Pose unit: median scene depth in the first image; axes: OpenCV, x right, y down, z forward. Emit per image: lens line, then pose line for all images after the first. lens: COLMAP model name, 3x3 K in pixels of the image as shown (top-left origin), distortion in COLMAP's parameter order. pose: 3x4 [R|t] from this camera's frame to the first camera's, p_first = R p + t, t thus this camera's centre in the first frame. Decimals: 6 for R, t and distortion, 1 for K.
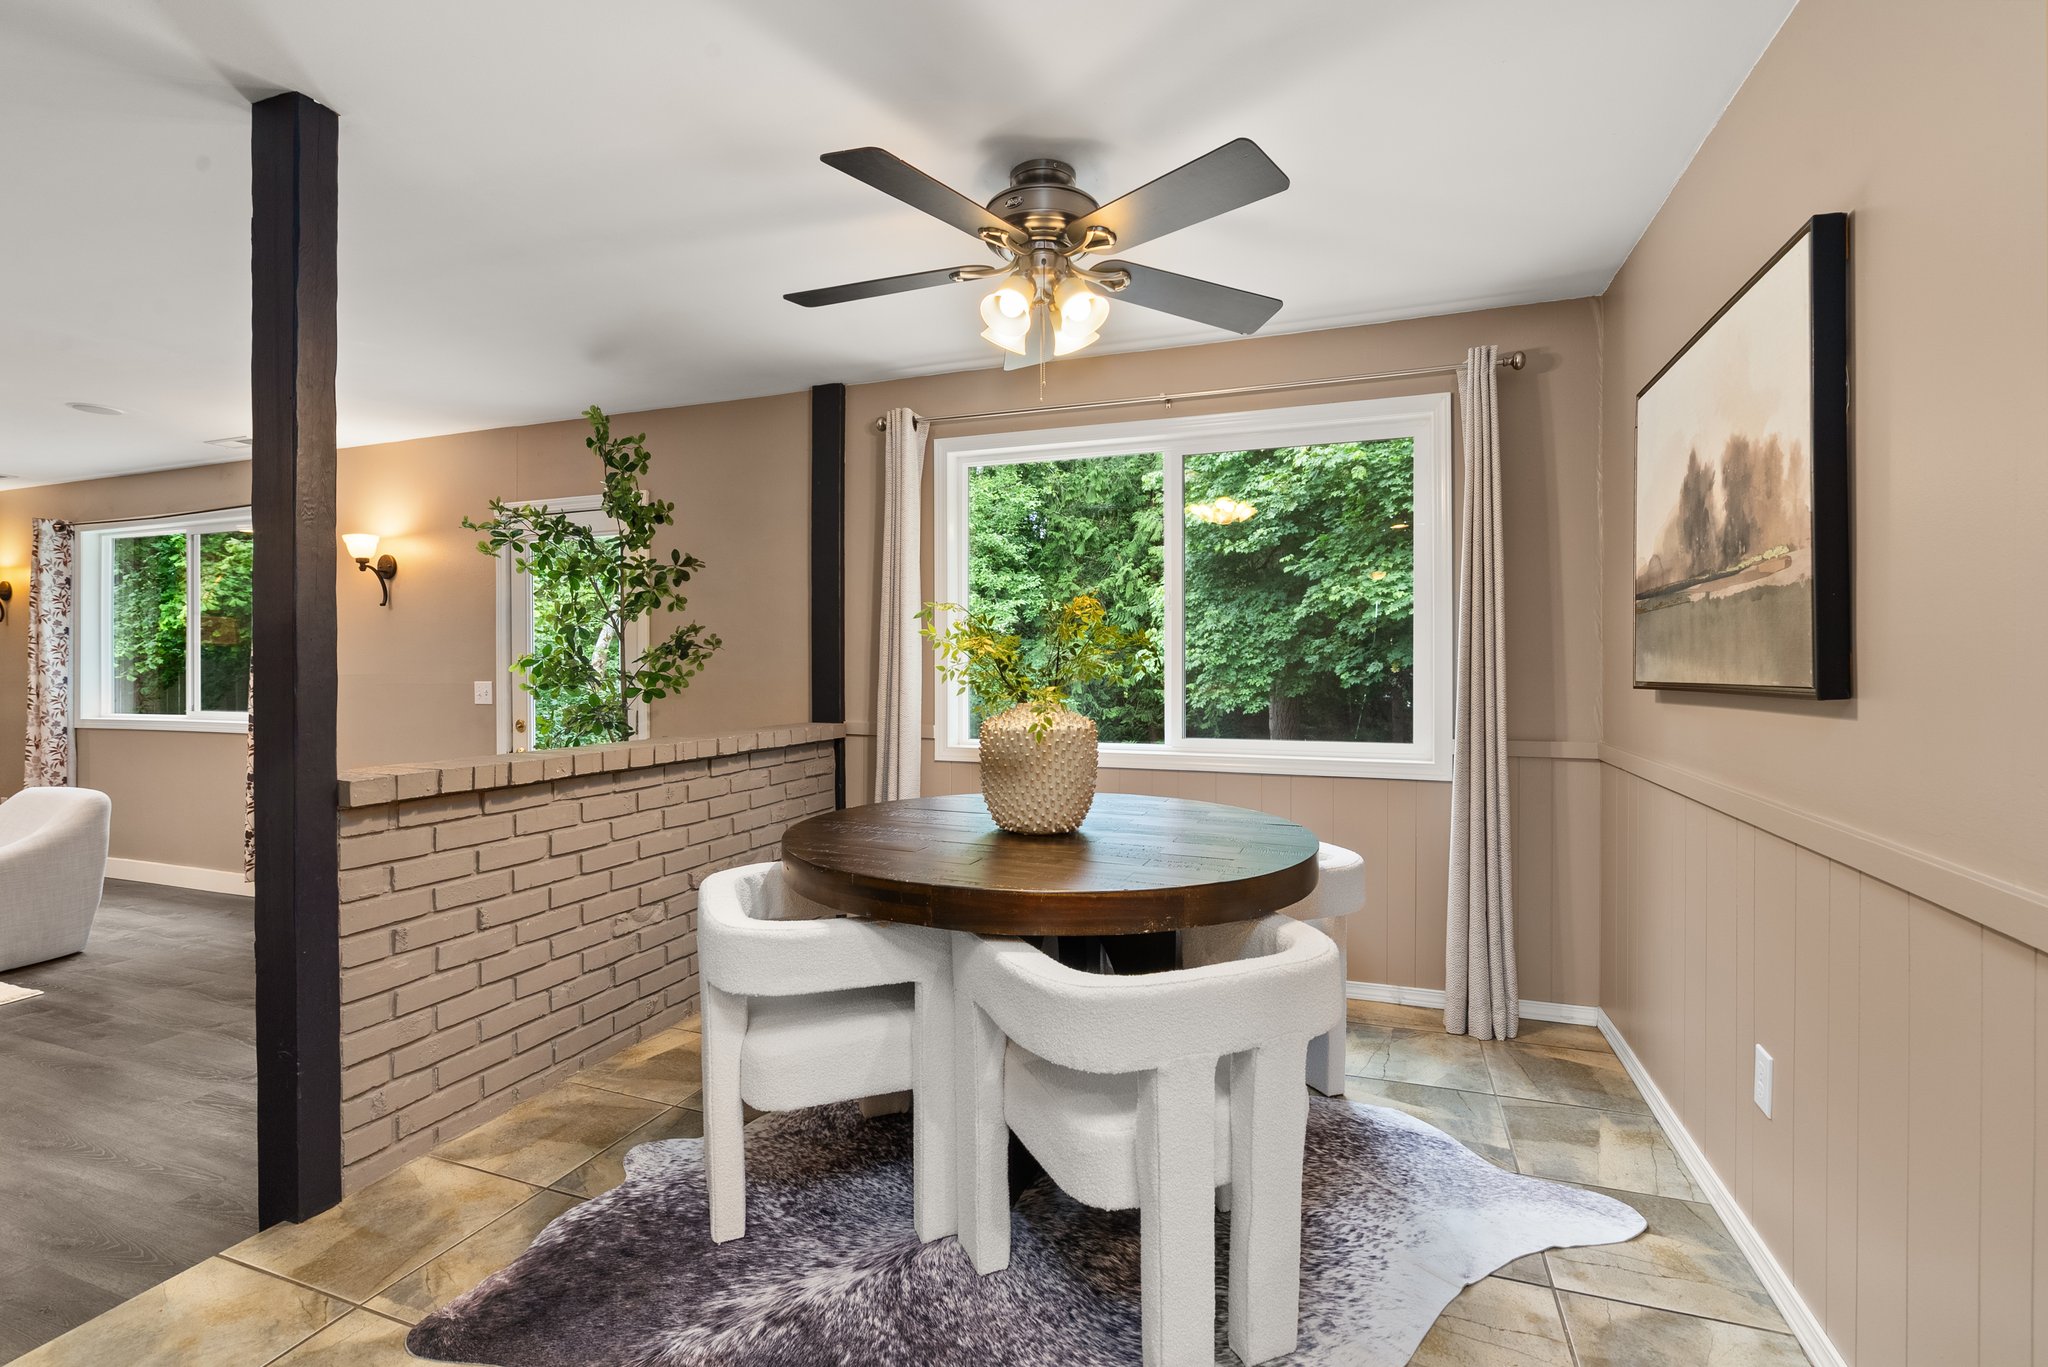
lens RADIAL K [[926.8, 0, 1027.2], [0, 926.8, 664.5], [0, 0, 1]] dist [-0.016487, 0.004607]
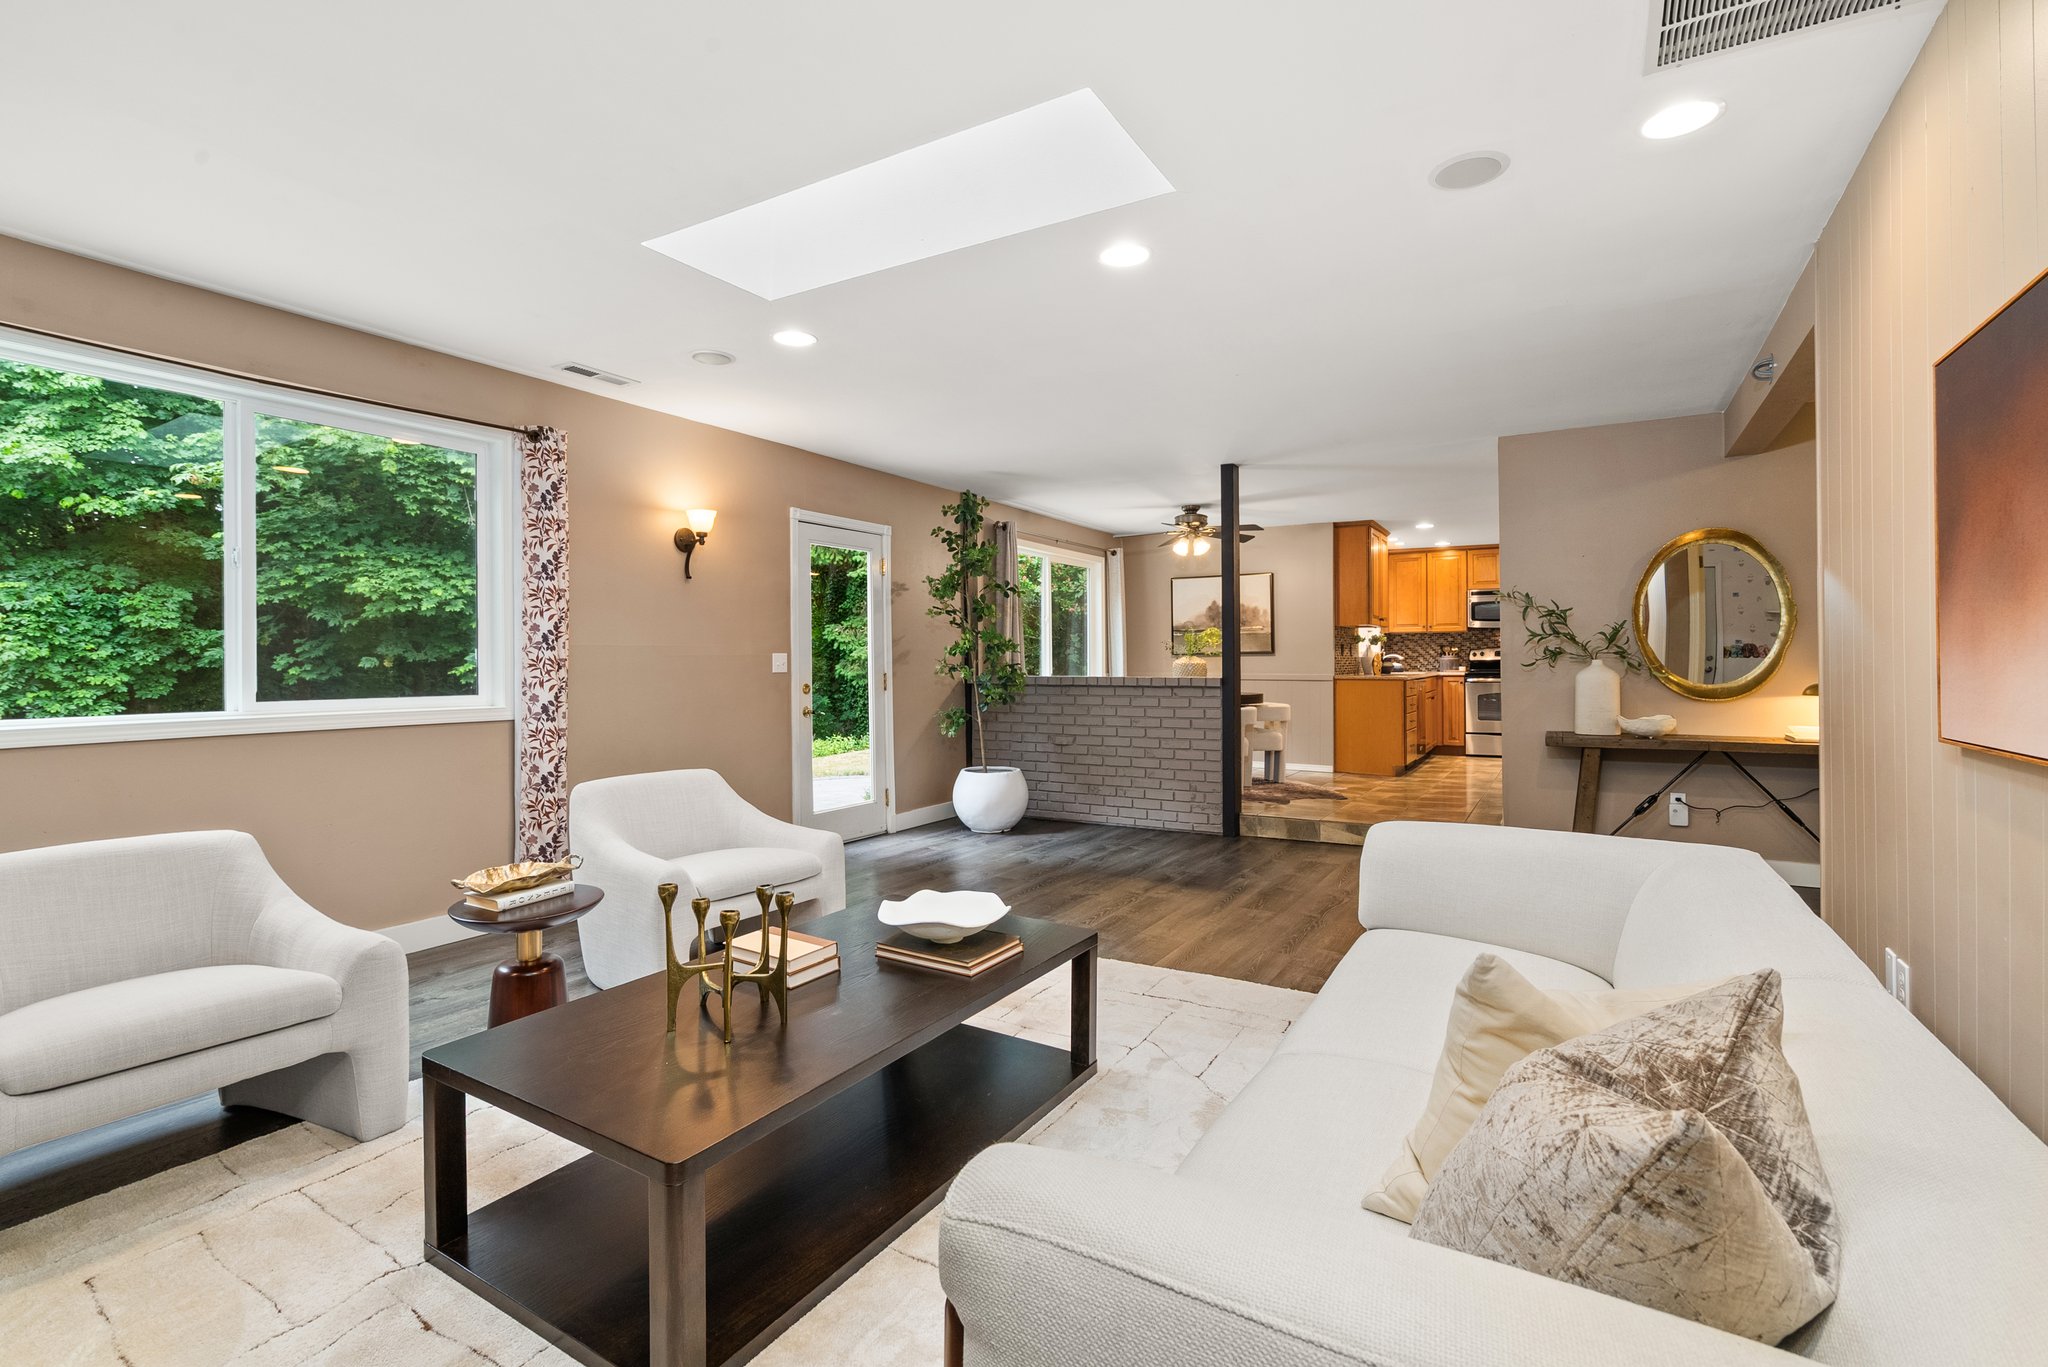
lens RADIAL K [[926.8, 0, 1027.2], [0, 926.8, 664.5], [0, 0, 1]] dist [-0.016487, 0.004607]
pose [[0.164040, -0.001736, 0.986452, -0.447427], [0.003270, 0.999994, 0.001217, 0.008357], [-0.986448, 0.003026, 0.164044, 0.125139]]
